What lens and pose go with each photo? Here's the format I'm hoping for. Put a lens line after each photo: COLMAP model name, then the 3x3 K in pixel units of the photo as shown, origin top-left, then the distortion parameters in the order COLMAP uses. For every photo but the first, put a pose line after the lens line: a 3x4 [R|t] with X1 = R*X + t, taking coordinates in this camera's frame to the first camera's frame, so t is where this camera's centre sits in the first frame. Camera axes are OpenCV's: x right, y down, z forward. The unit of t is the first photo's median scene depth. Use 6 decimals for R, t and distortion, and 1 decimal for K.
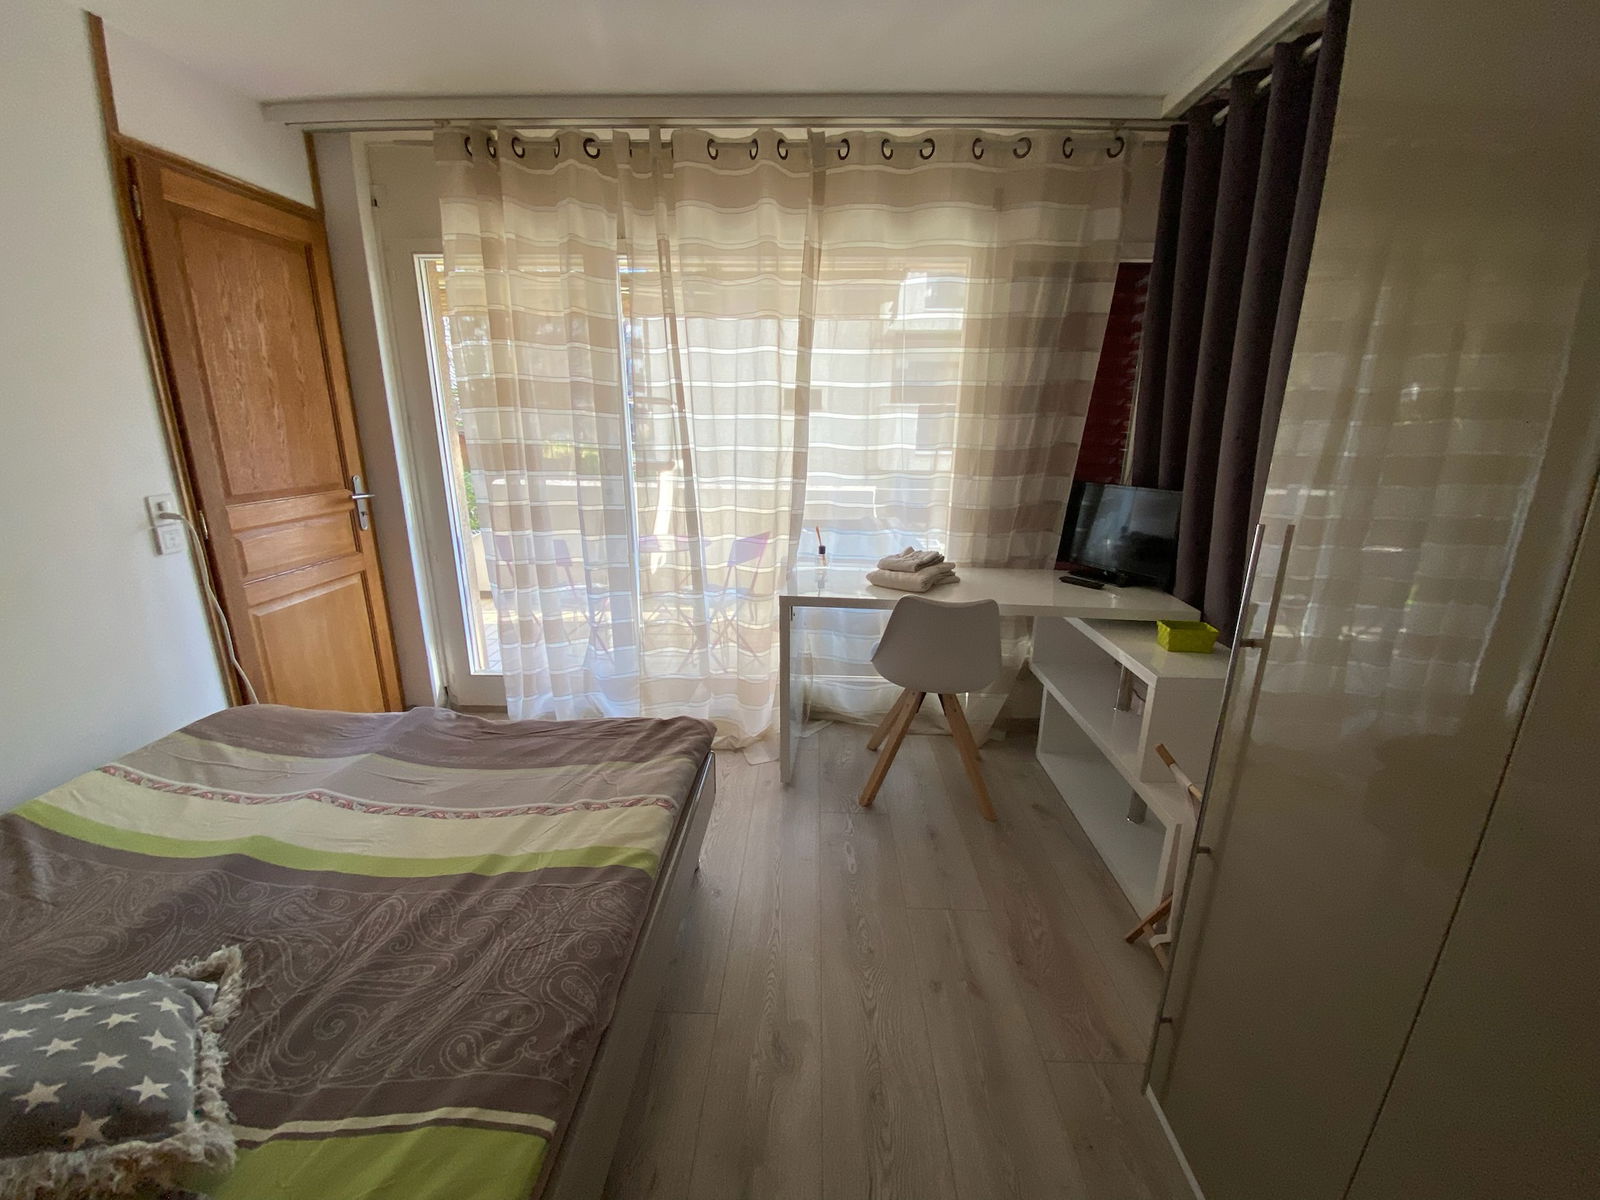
lens RADIAL K [[635.2, 0, 800.0], [0, 635.2, 600.0], [0, 0, 1]] dist [0.001131, -0.010276]
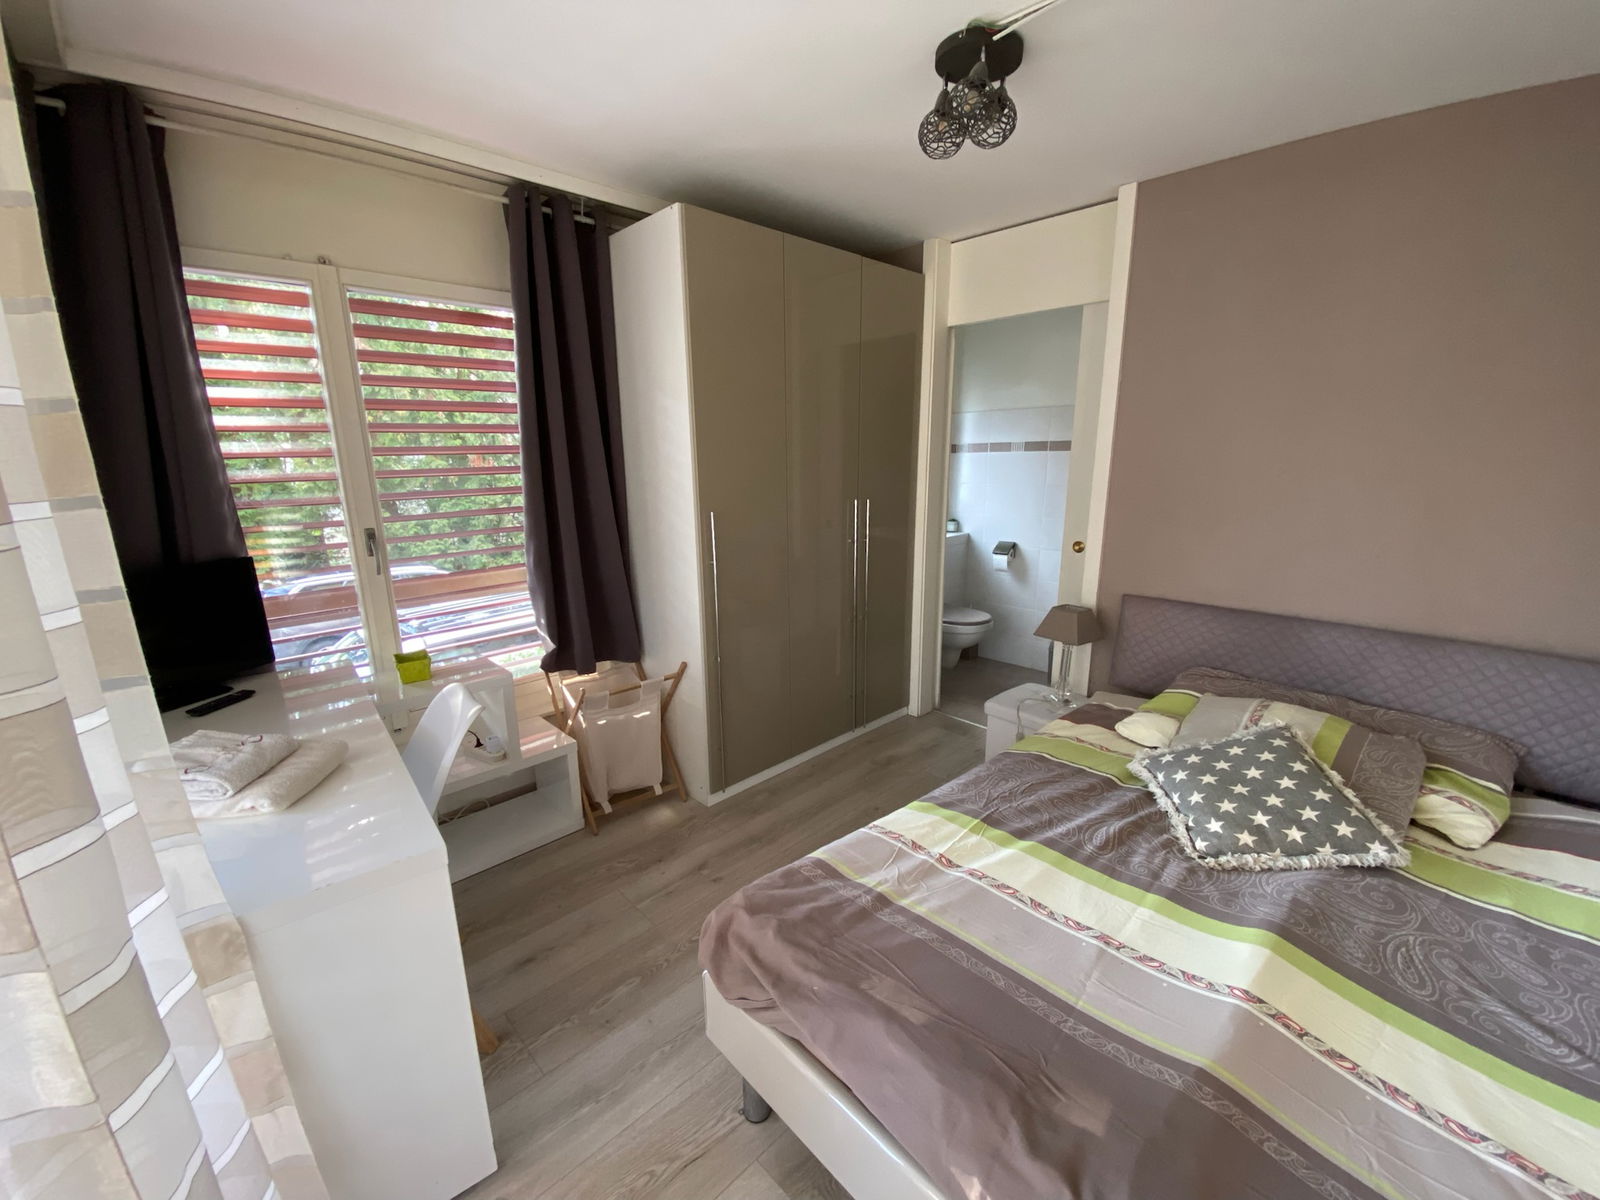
lens RADIAL K [[635.2, 0, 800.0], [0, 635.2, 600.0], [0, 0, 1]] dist [0.001131, -0.010276]
pose [[-0.701449, -0.169954, 0.692159, -0.562226], [0.193833, 0.889058, 0.414735, -0.341864], [-0.685855, 0.425079, -0.590686, 1.065953]]
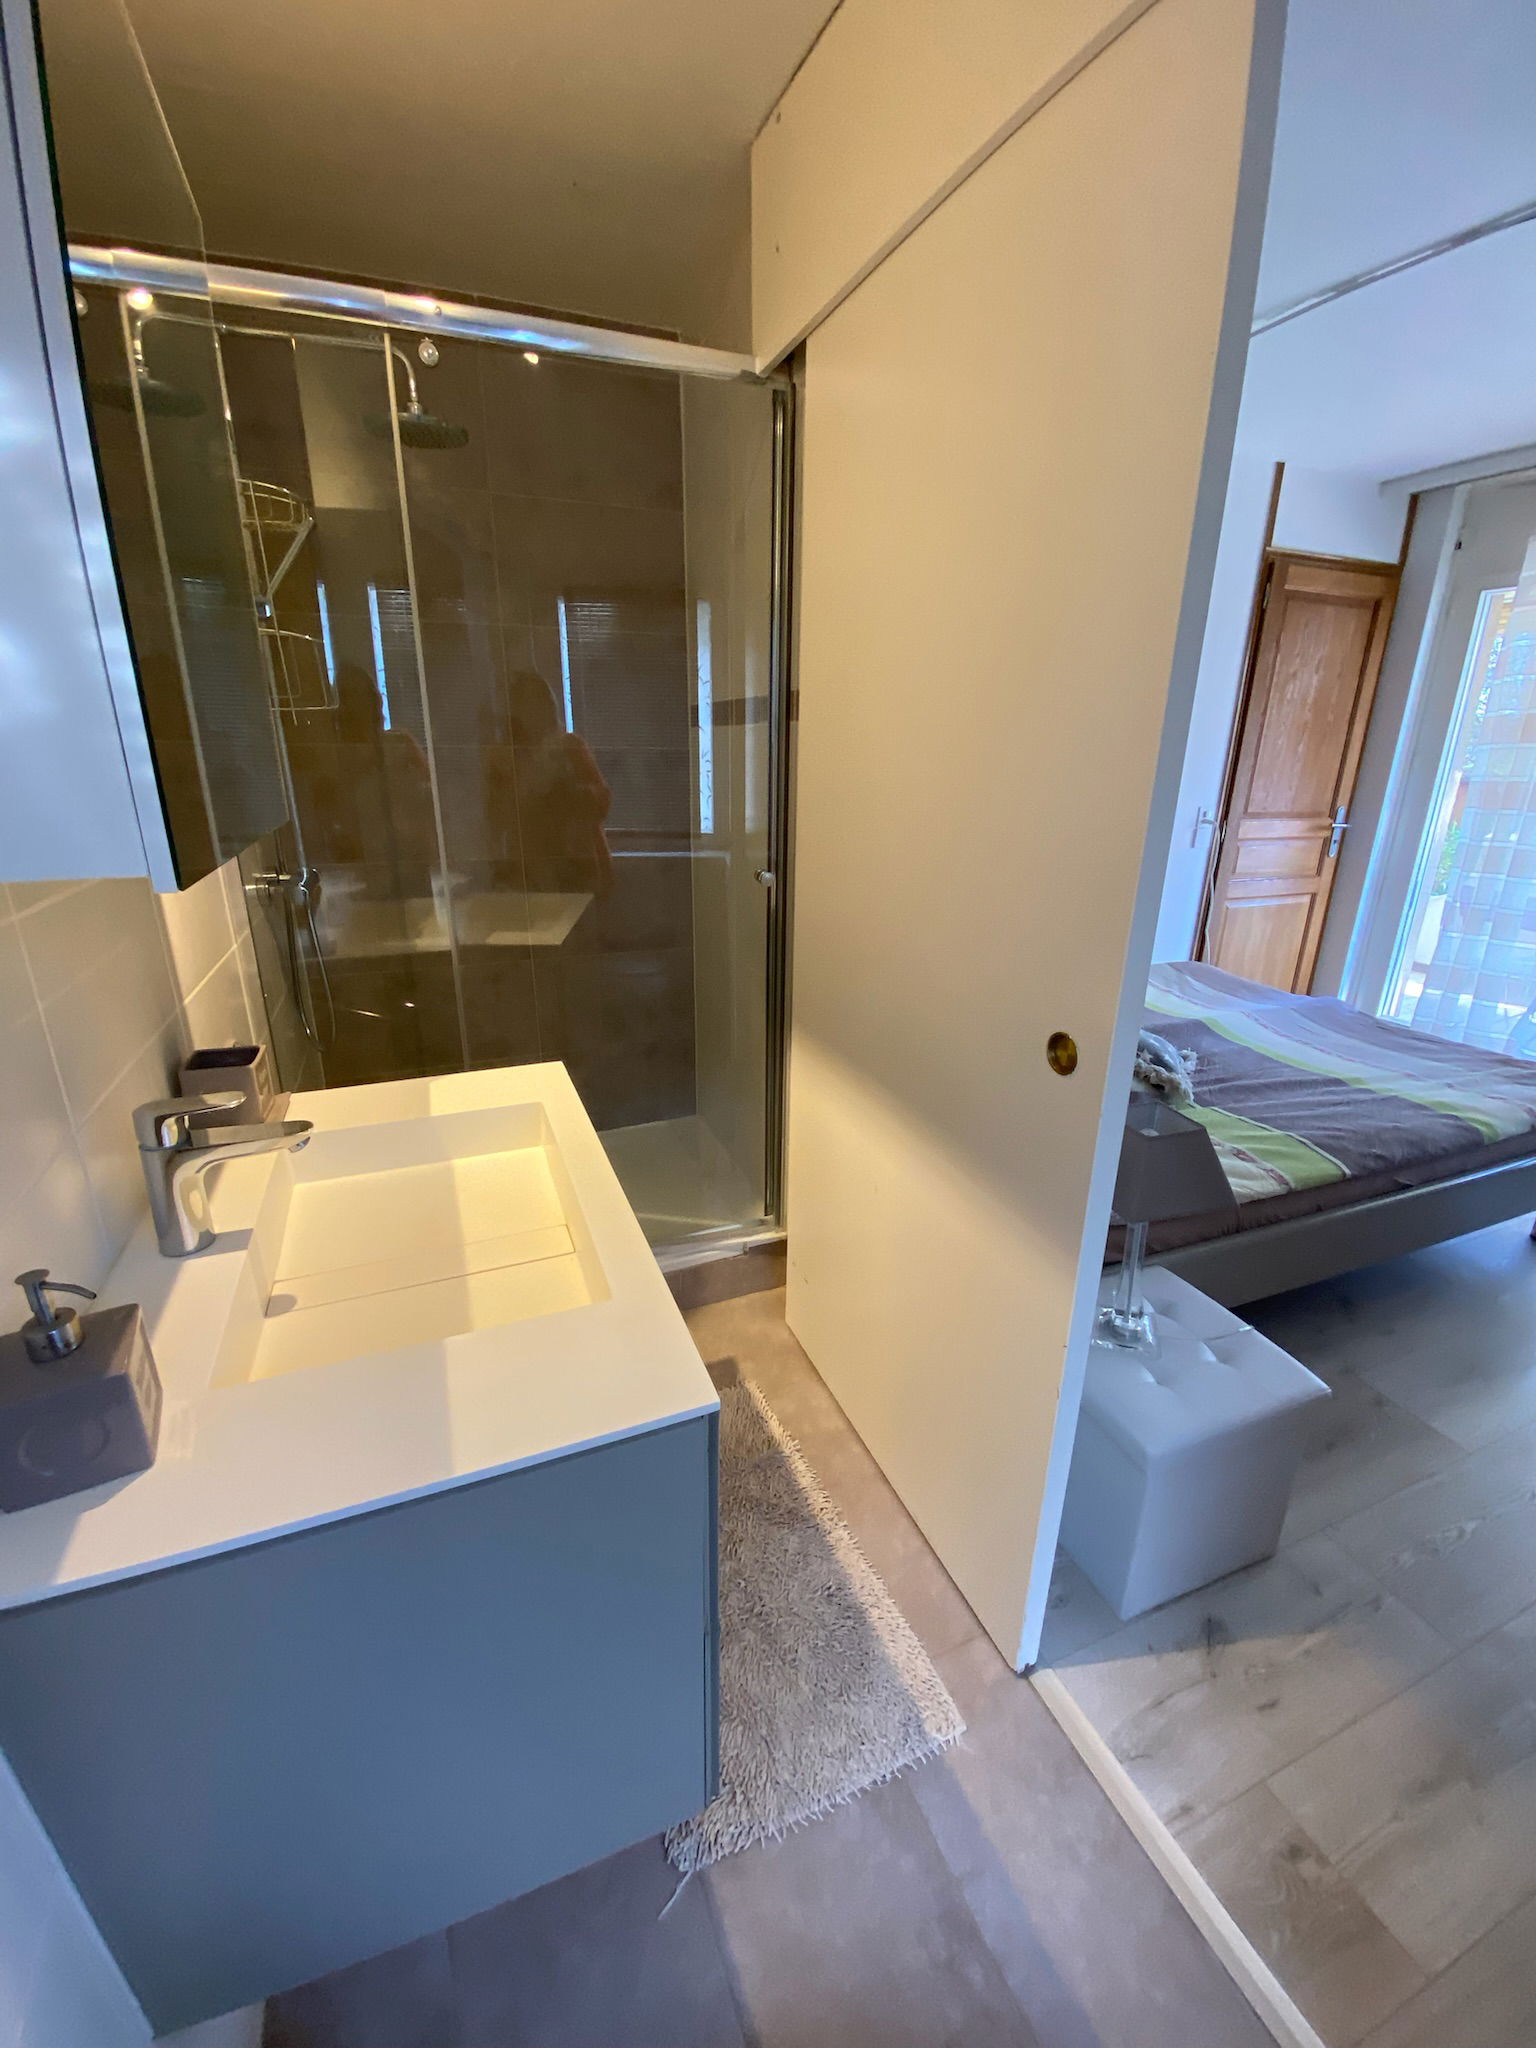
lens RADIAL K [[813.1, 0, 768.0], [0, 813.1, 1024.0], [0, 0, 1]] dist [0.001131, -0.010276]
pose [[0.387366, 0.286868, -0.876159, 0.309752], [-0.254687, 0.946671, 0.197353, 0.165077], [0.886049, 0.146698, 0.439770, -0.541662]]
